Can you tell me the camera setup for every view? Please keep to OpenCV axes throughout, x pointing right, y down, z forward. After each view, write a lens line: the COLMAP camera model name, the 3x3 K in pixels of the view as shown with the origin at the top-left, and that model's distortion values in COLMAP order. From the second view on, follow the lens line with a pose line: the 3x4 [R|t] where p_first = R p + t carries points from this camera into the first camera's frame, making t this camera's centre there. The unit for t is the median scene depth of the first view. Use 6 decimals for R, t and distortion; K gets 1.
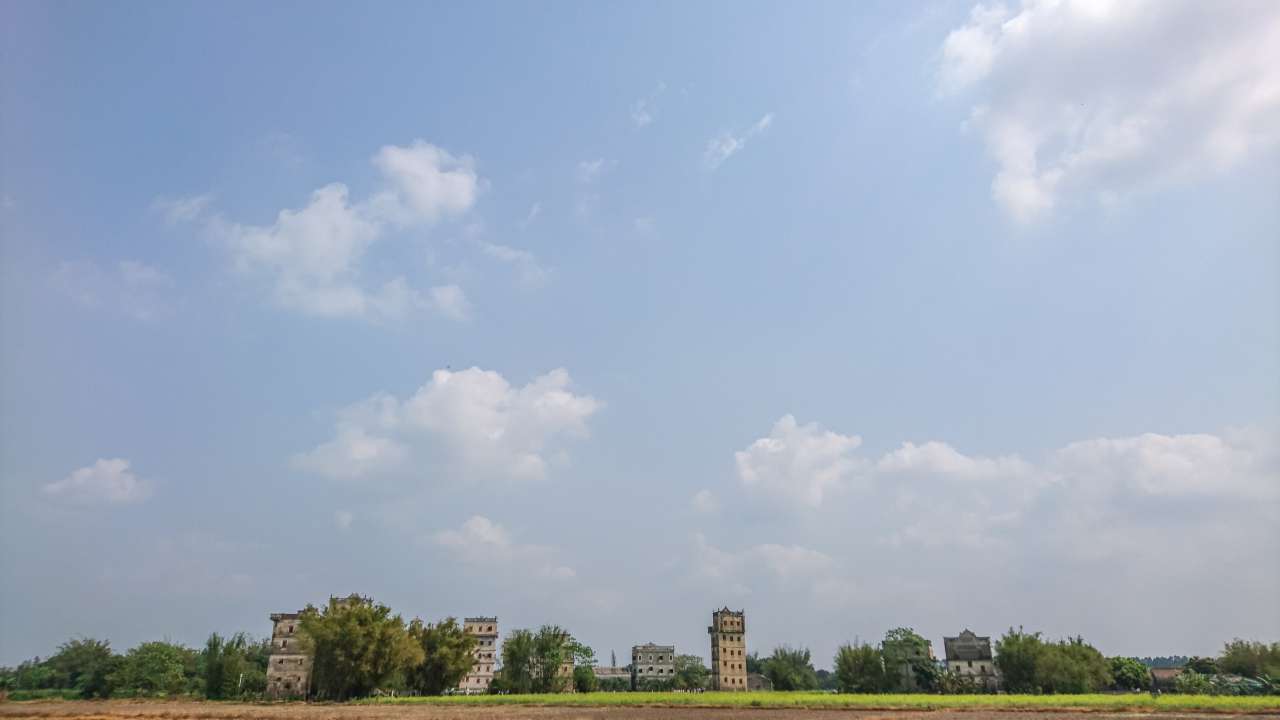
lens RADIAL K [[808.3, 0, 642.9], [0, 808.3, 355.6], [0, 0, 1]] dist [0.055273, -0.069747]
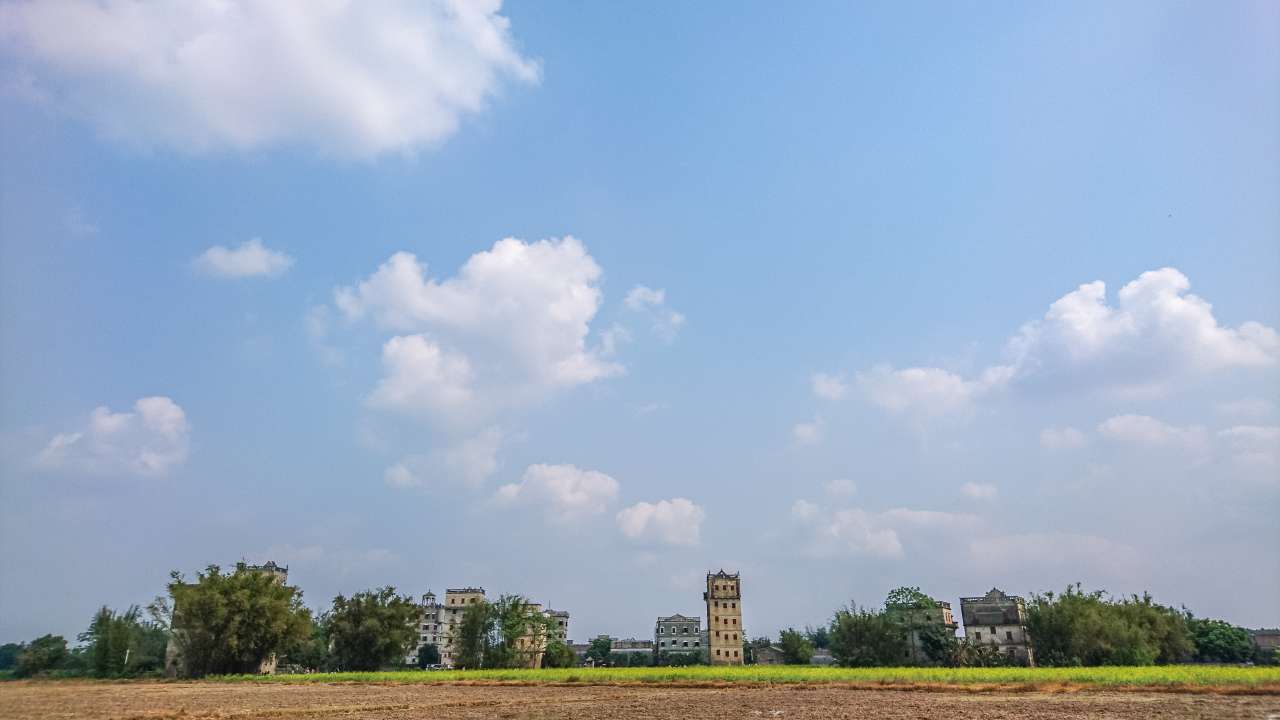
lens RADIAL K [[799.9, 0, 639.9], [0, 799.9, 354.9], [0, 0, 1]] dist [0.073009, -0.088793]
pose [[0.986914, -0.062935, -0.148455, 0.187437], [0.065948, 0.997703, 0.015457, 0.070560], [0.147142, -0.025045, 0.988798, 0.163063]]
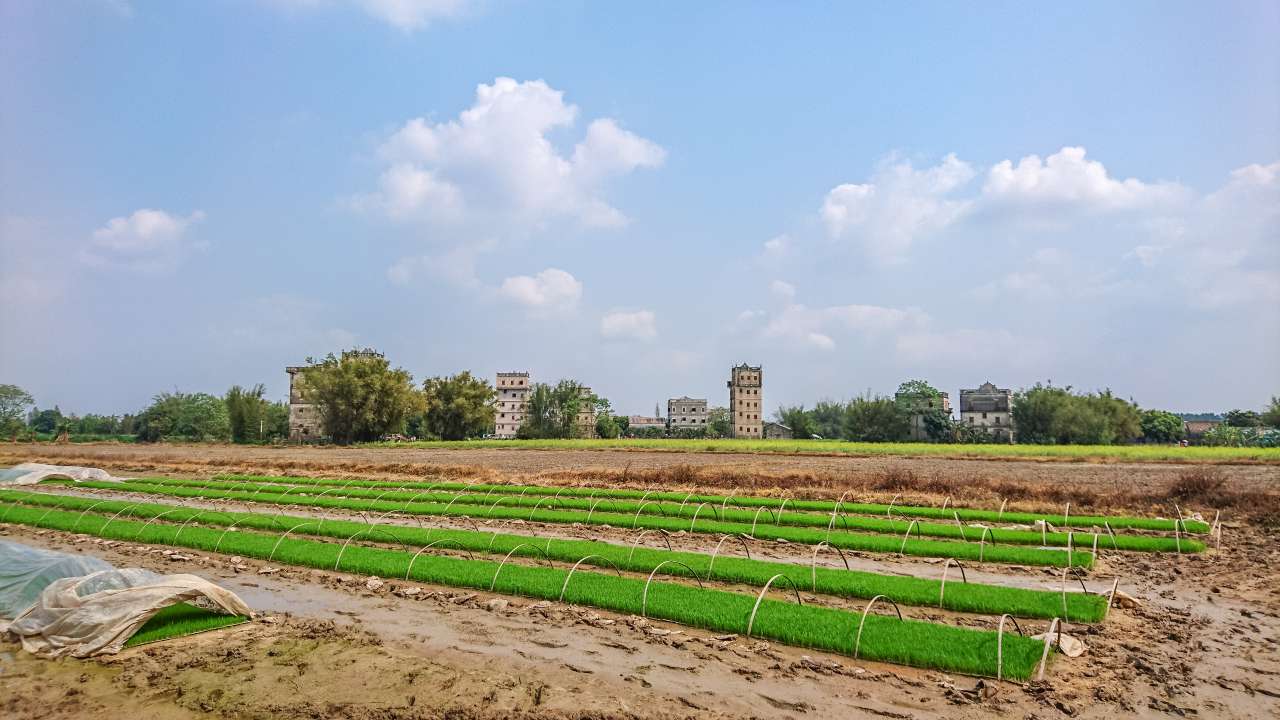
lens RADIAL K [[791.9, 0, 642.2], [0, 791.9, 358.0], [0, 0, 1]] dist [0.147099, -0.205713]
pose [[0.995061, -0.002675, -0.099225, 0.086180], [0.030844, 0.958485, 0.283468, 0.024029], [0.094348, -0.285129, 0.953834, 0.056310]]
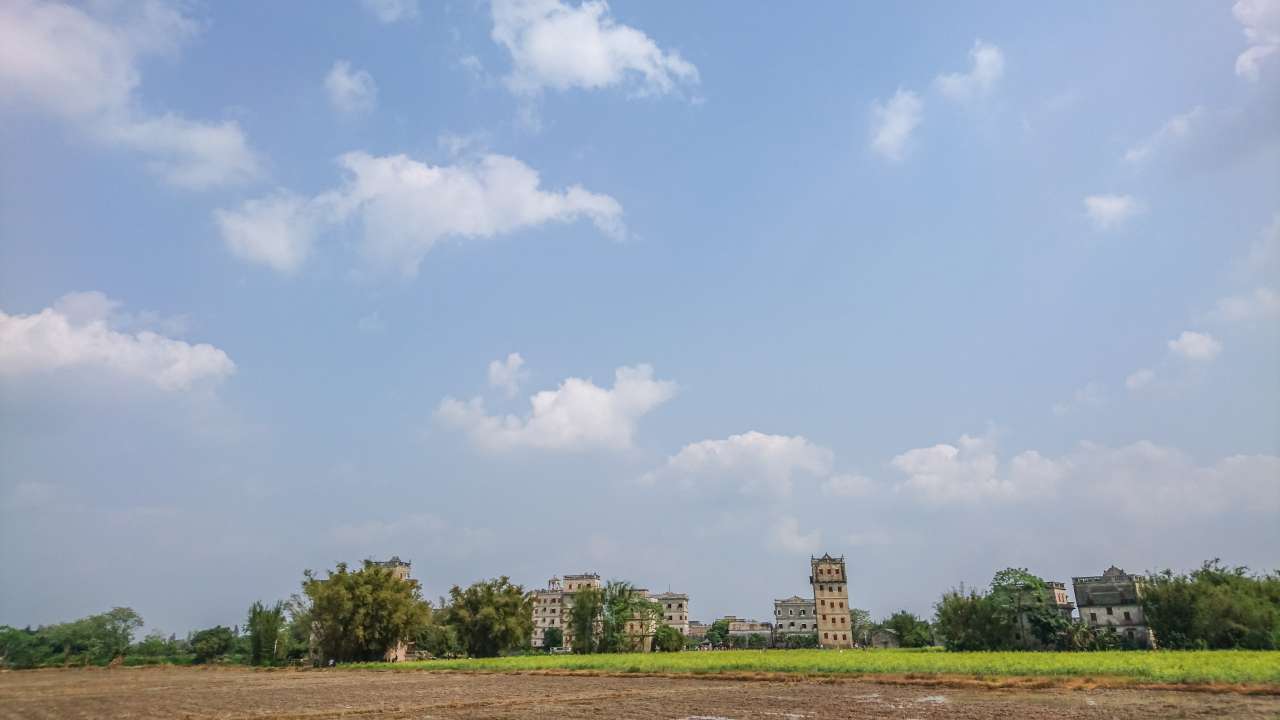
lens RADIAL K [[799.9, 0, 639.9], [0, 799.9, 354.9], [0, 0, 1]] dist [0.073009, -0.088793]
pose [[0.944368, -0.123235, -0.304930, 0.239700], [0.136832, 0.990314, 0.023541, 0.062091], [0.299075, -0.063956, 0.952084, 0.160009]]
